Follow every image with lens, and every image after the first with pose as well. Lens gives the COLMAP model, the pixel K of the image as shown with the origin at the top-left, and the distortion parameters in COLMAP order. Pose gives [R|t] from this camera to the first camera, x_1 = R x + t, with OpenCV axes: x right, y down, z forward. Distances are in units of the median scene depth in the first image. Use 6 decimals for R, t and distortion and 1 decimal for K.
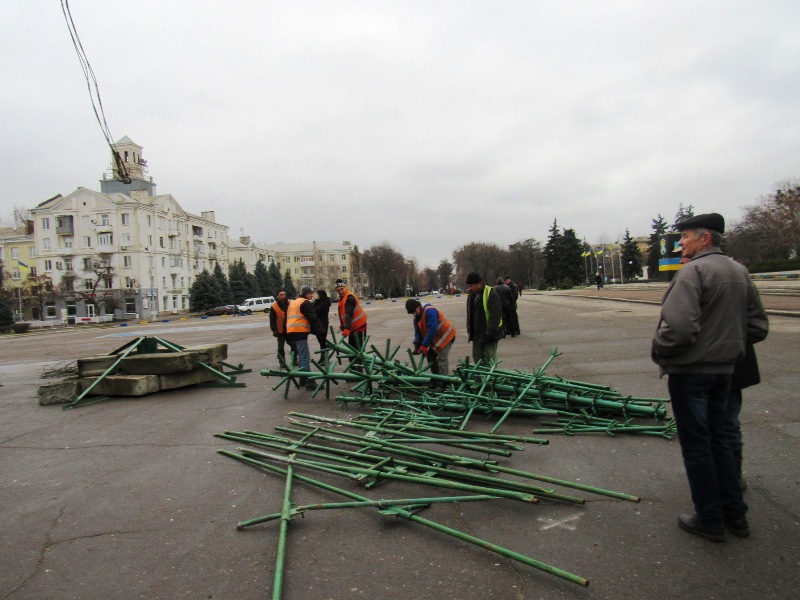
lens RADIAL K [[578.9, 0, 400.0], [0, 578.9, 300.0], [0, 0, 1]] dist [-0.028056, 0.001213]
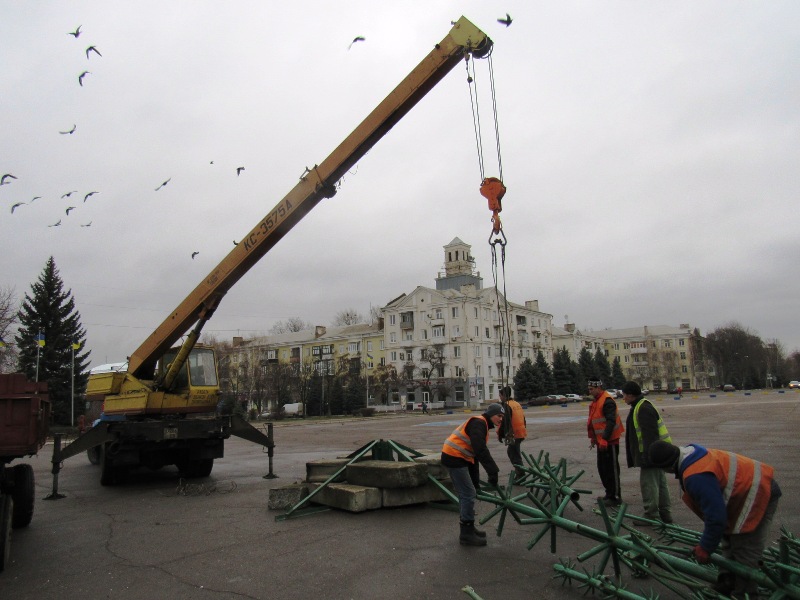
lens RADIAL K [[578.9, 0, 400.0], [0, 578.9, 300.0], [0, 0, 1]] dist [-0.028056, 0.001213]
pose [[0.846345, -0.064941, -0.528662, 0.009529], [-0.015789, 0.989044, -0.146772, -0.002600], [0.532402, 0.132567, 0.836047, 0.033328]]
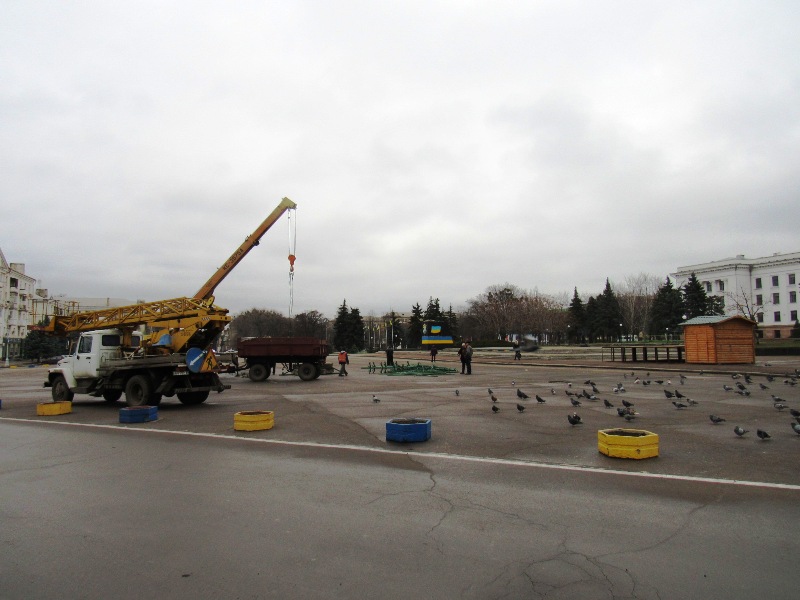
lens RADIAL K [[578.9, 0, 400.0], [0, 578.9, 300.0], [0, 0, 1]] dist [-0.028056, 0.001213]
pose [[0.910682, 0.076444, 0.405973, -0.146228], [-0.031465, 0.992711, -0.116342, 0.010112], [-0.411907, 0.093176, 0.906449, -0.243437]]
